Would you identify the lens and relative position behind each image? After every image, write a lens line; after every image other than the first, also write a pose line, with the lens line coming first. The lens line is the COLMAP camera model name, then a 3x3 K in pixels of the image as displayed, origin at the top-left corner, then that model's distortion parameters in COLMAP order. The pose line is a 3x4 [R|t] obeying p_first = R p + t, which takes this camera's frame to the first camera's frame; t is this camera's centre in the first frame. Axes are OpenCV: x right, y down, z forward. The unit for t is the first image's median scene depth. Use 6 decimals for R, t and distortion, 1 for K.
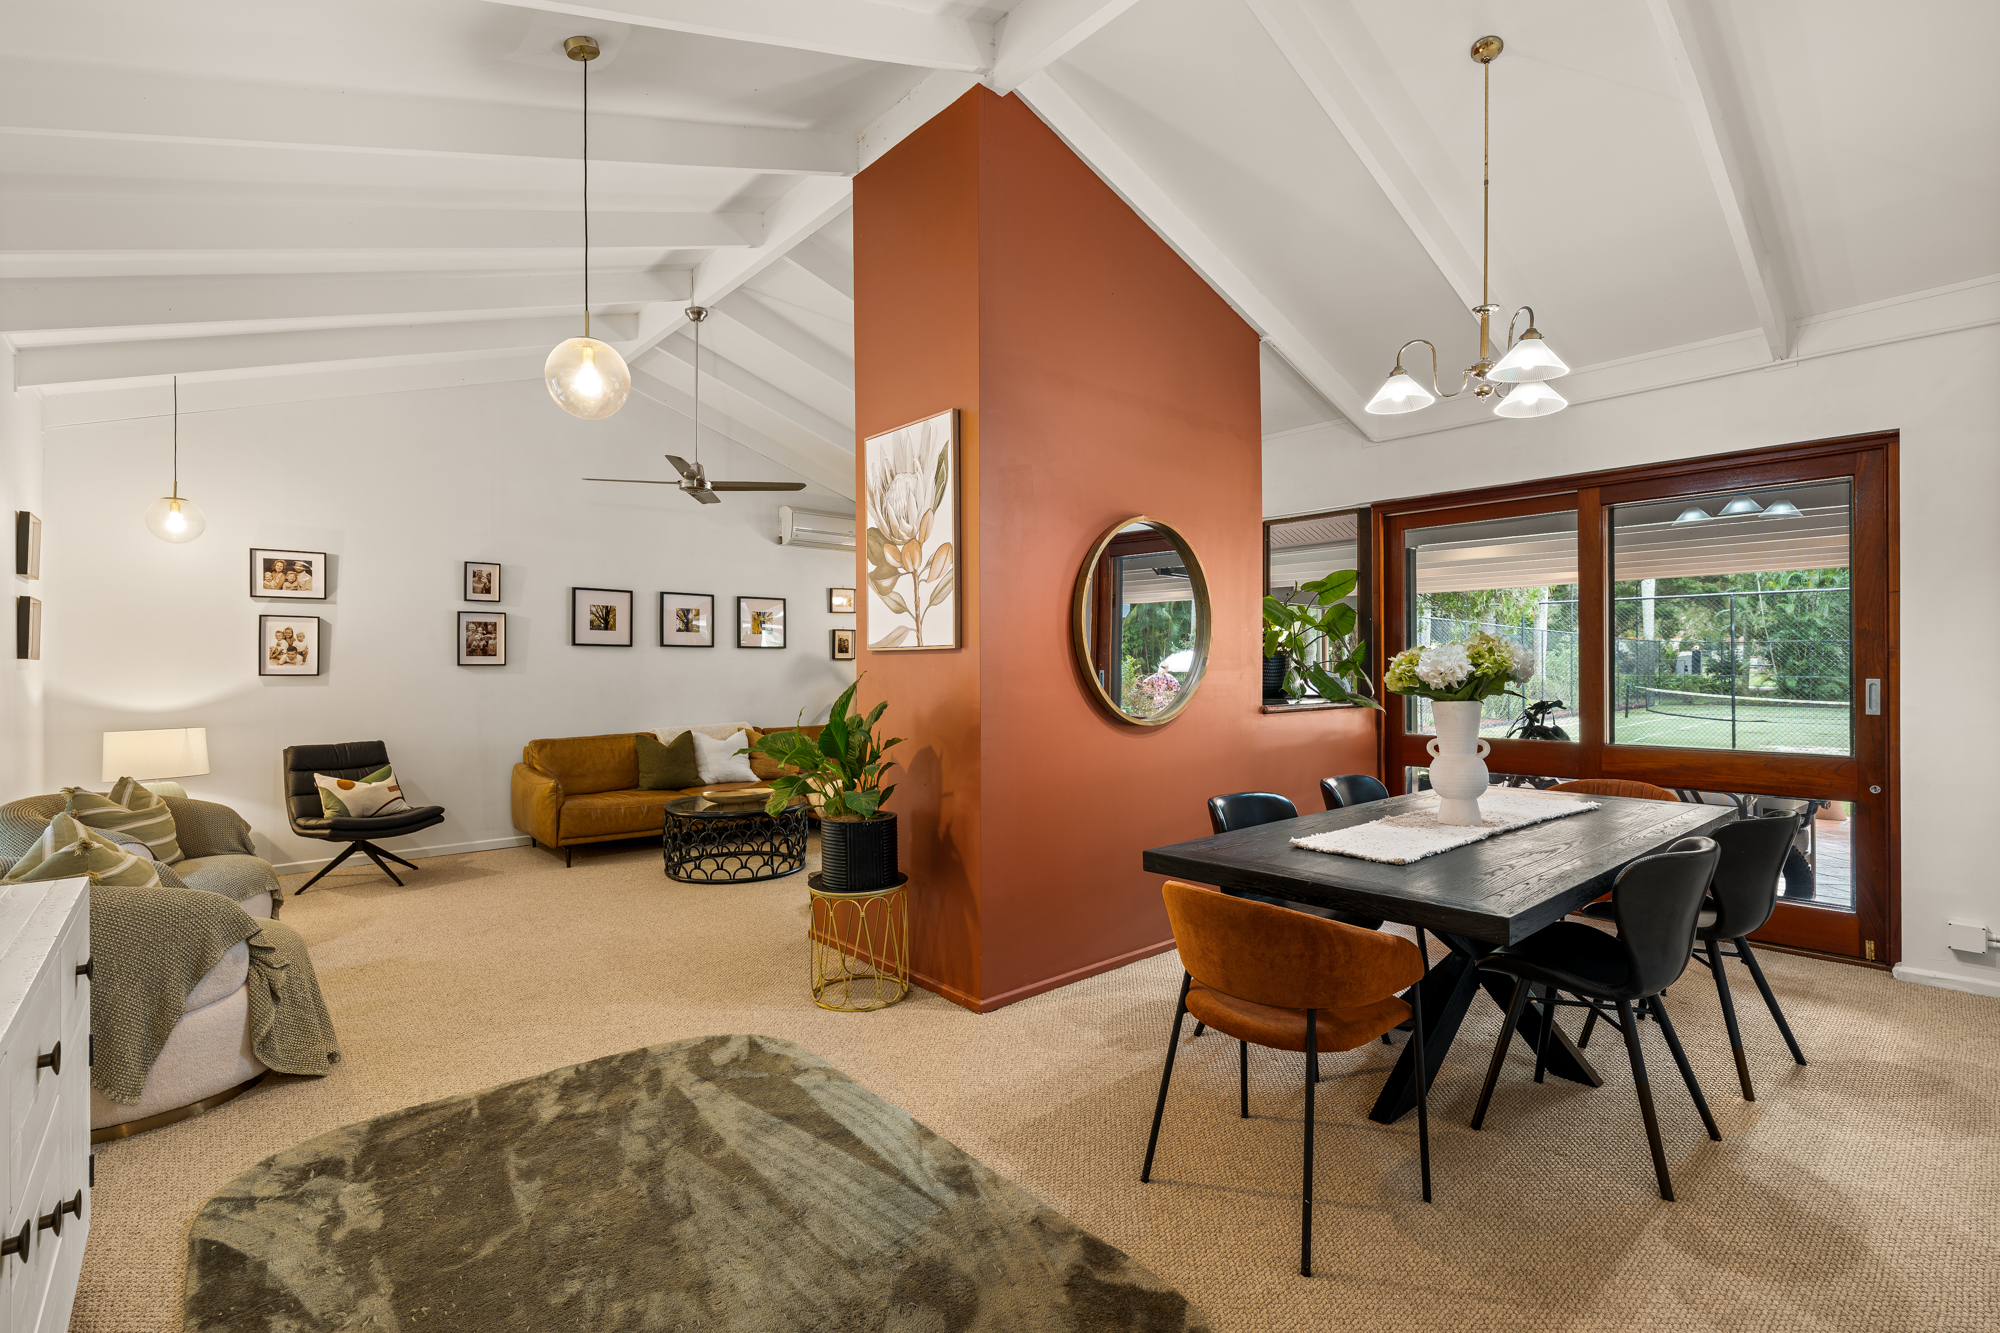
lens RADIAL K [[920.8, 0, 1000.0], [0, 920.8, 666.5], [0, 0, 1]] dist [-0.019862, -0.000028]
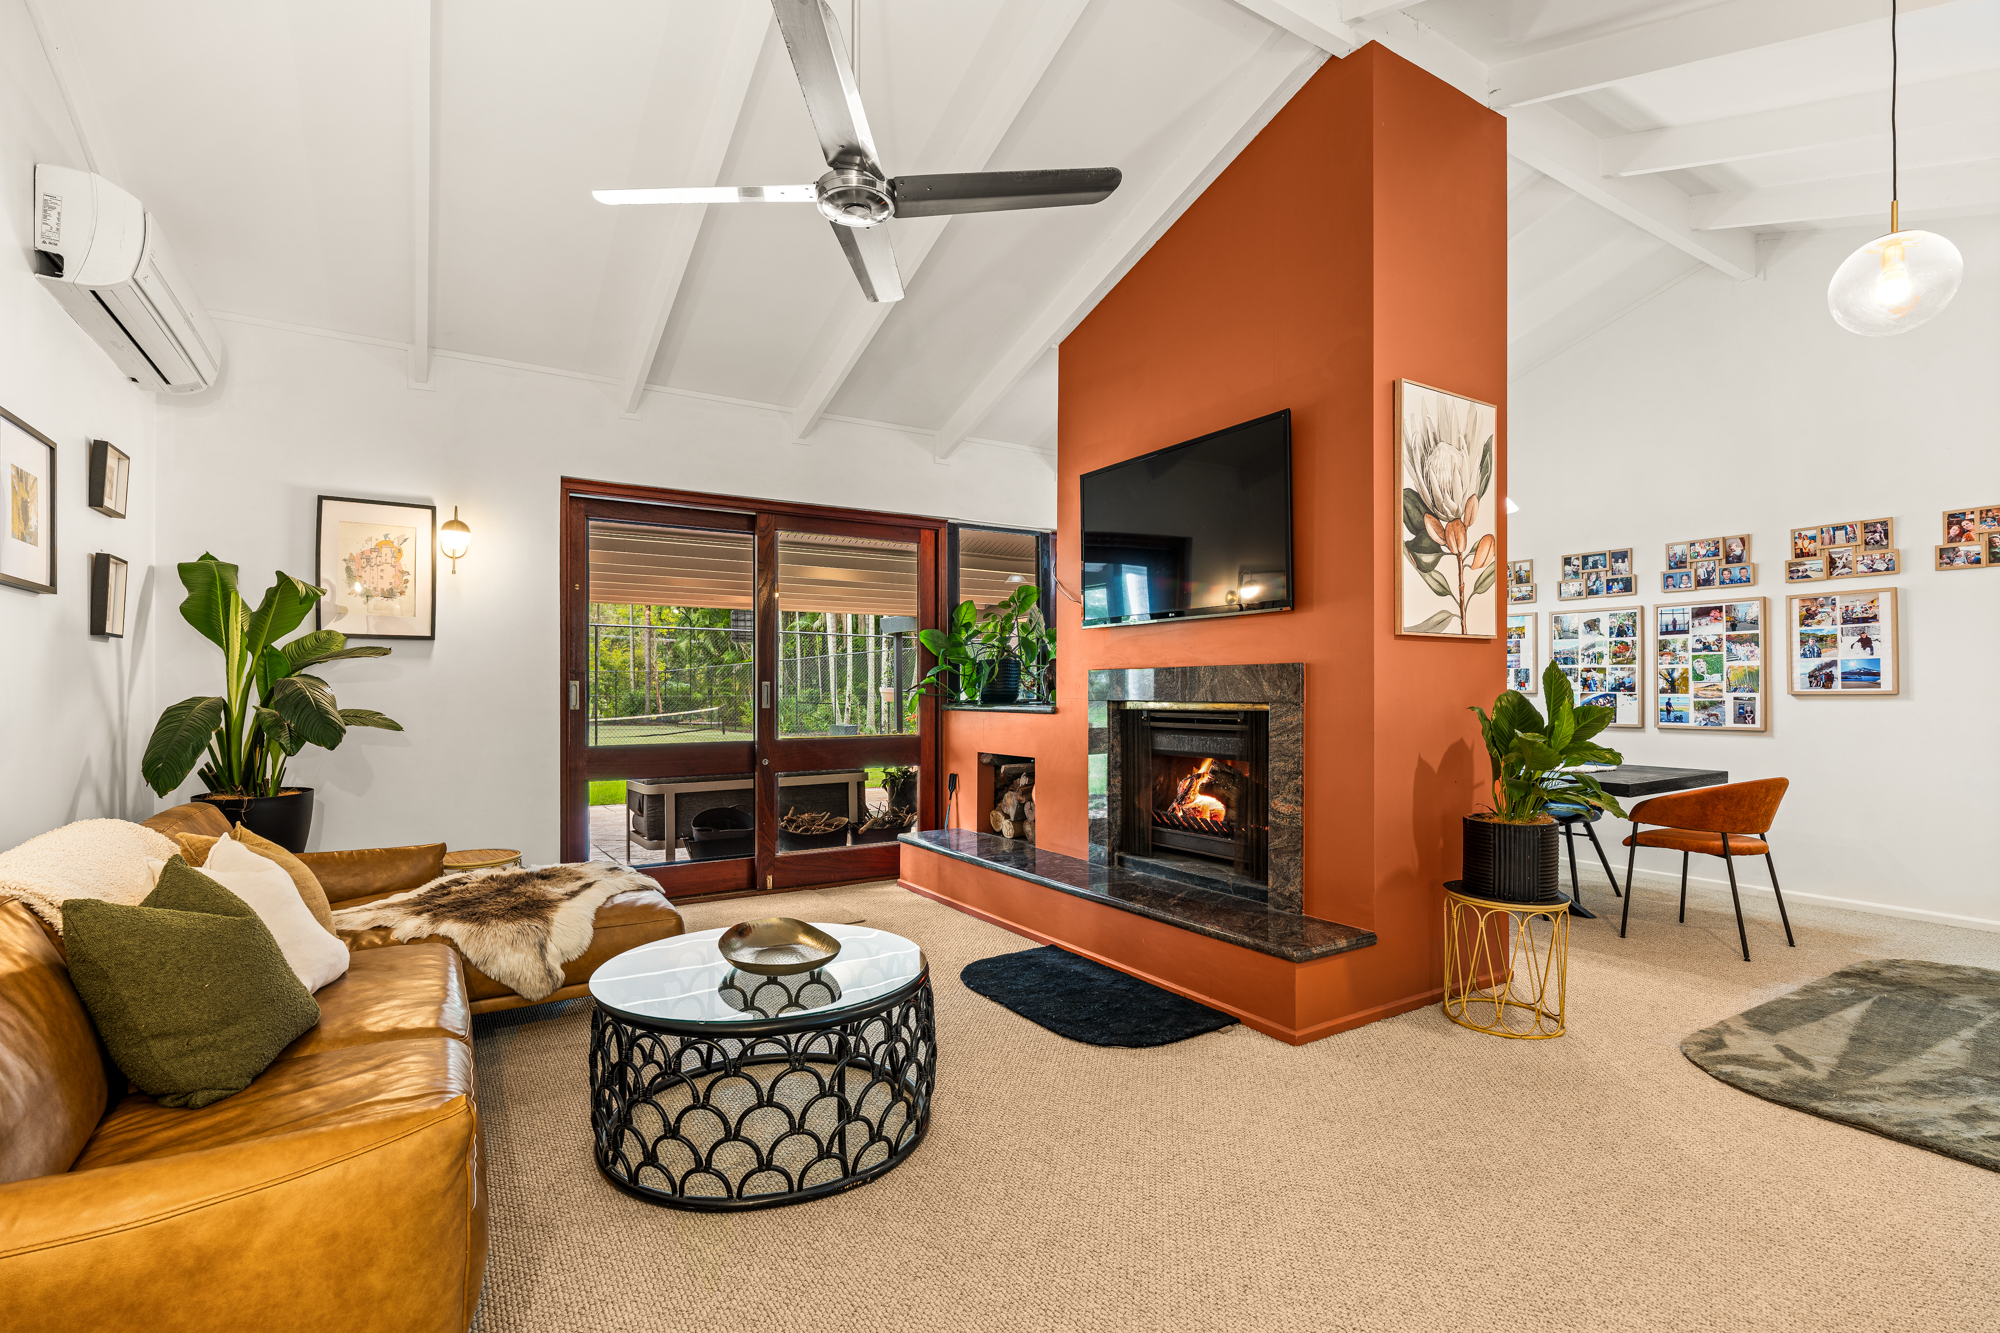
lens RADIAL K [[920.8, 0, 1000.0], [0, 920.8, 666.5], [0, 0, 1]] dist [-0.019862, -0.000028]
pose [[0.158105, 0.016145, 0.987290, -0.722777], [-0.007438, 0.999857, -0.015160, 0.019192], [-0.987394, -0.004947, 0.158202, 0.874214]]
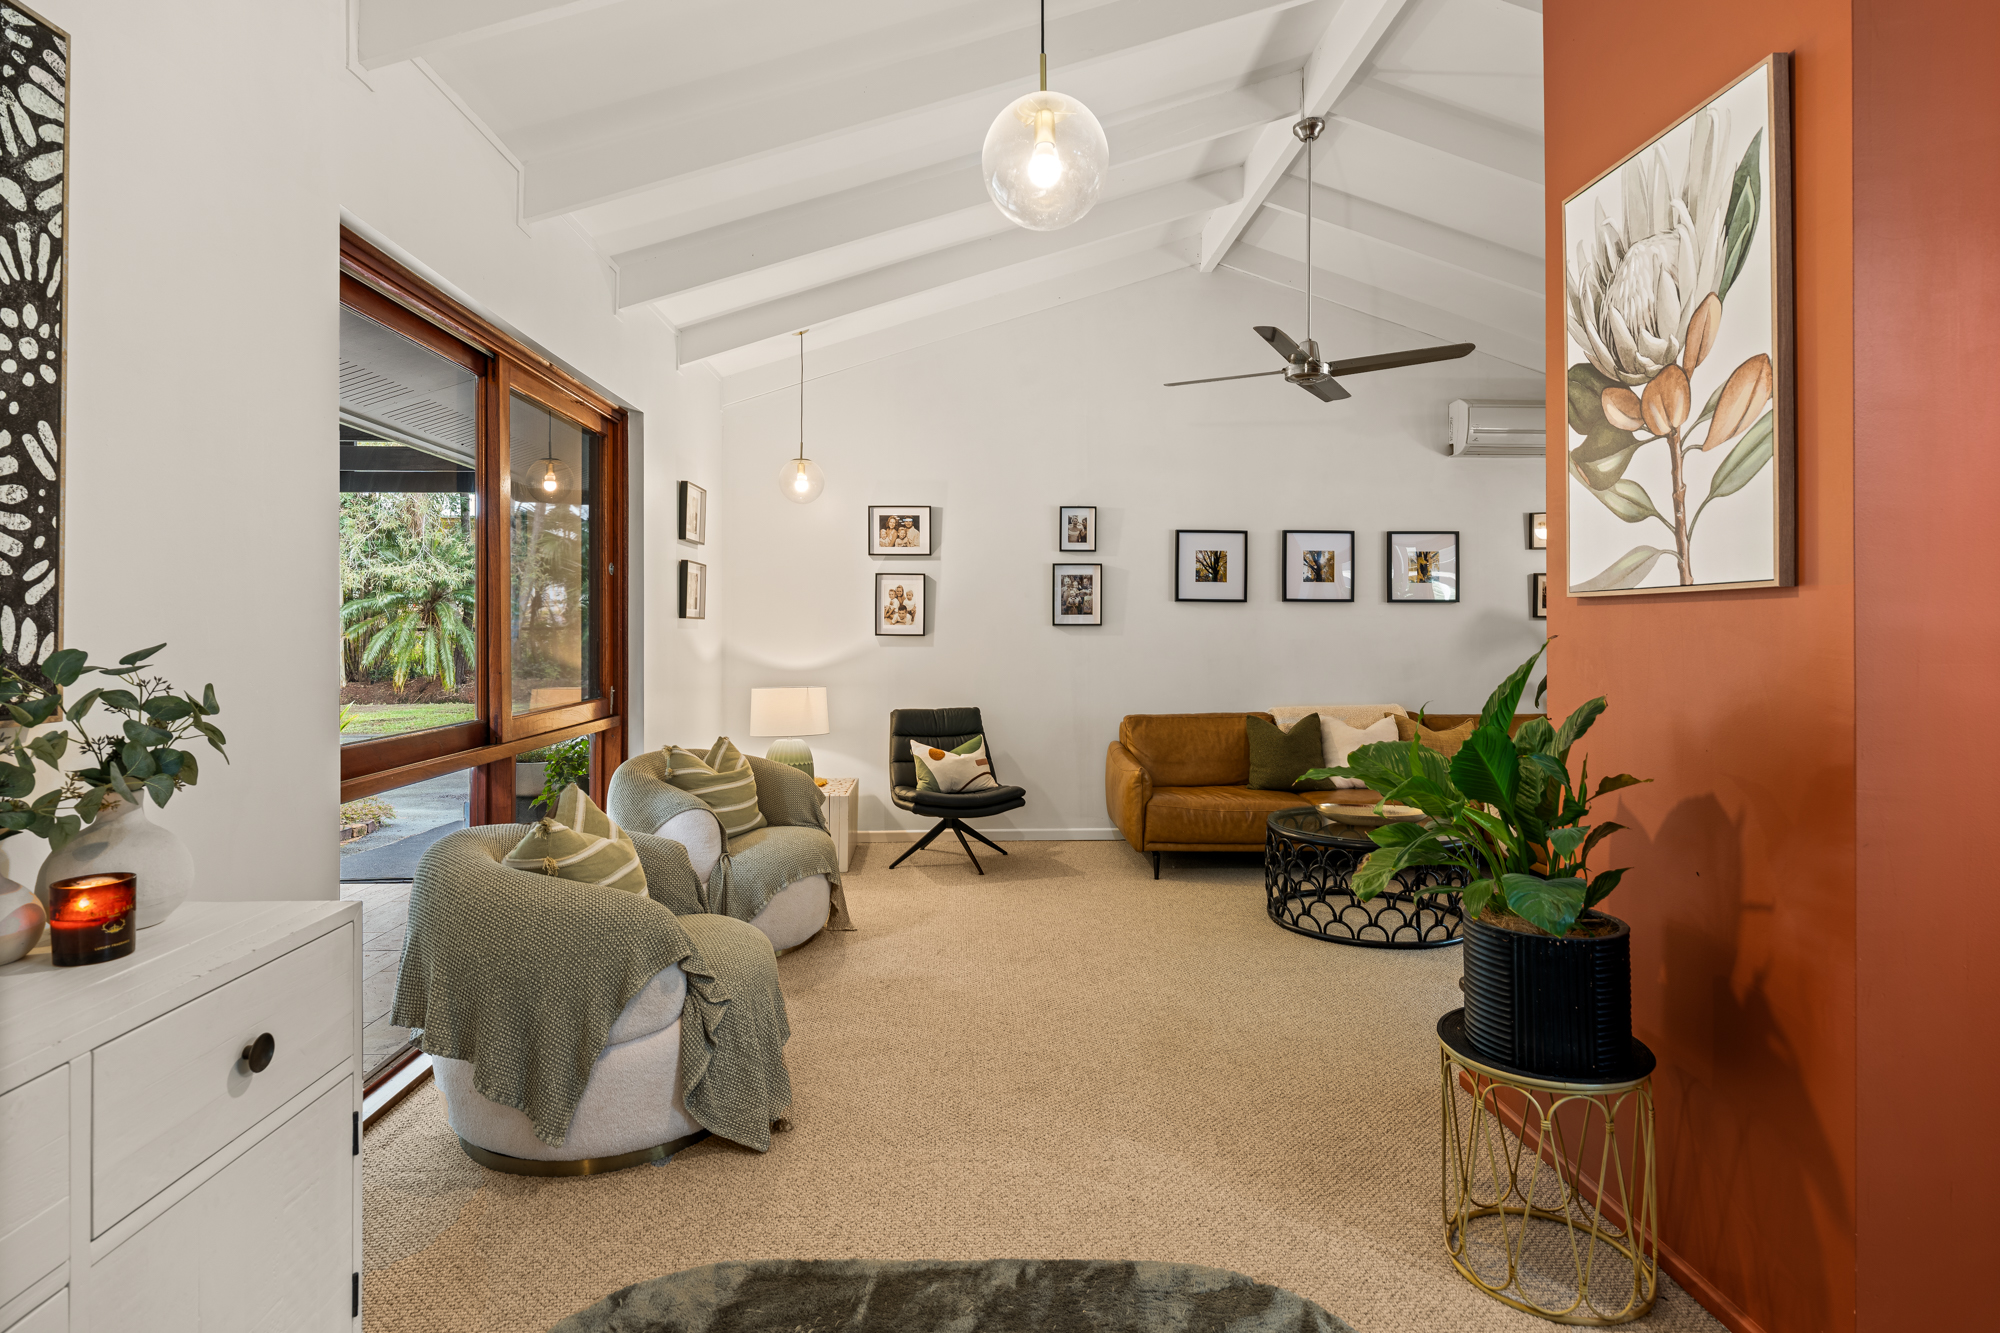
lens RADIAL K [[1030.1, 0, 995.9], [0, 1030.1, 624.8], [0, 0, 1]] dist [0.002247, -0.000271]
pose [[0.778708, 0.001226, -0.627385, -0.019557], [-0.003366, 0.999992, -0.002223, 0.000675], [0.627377, 0.003843, 0.778706, 0.233811]]
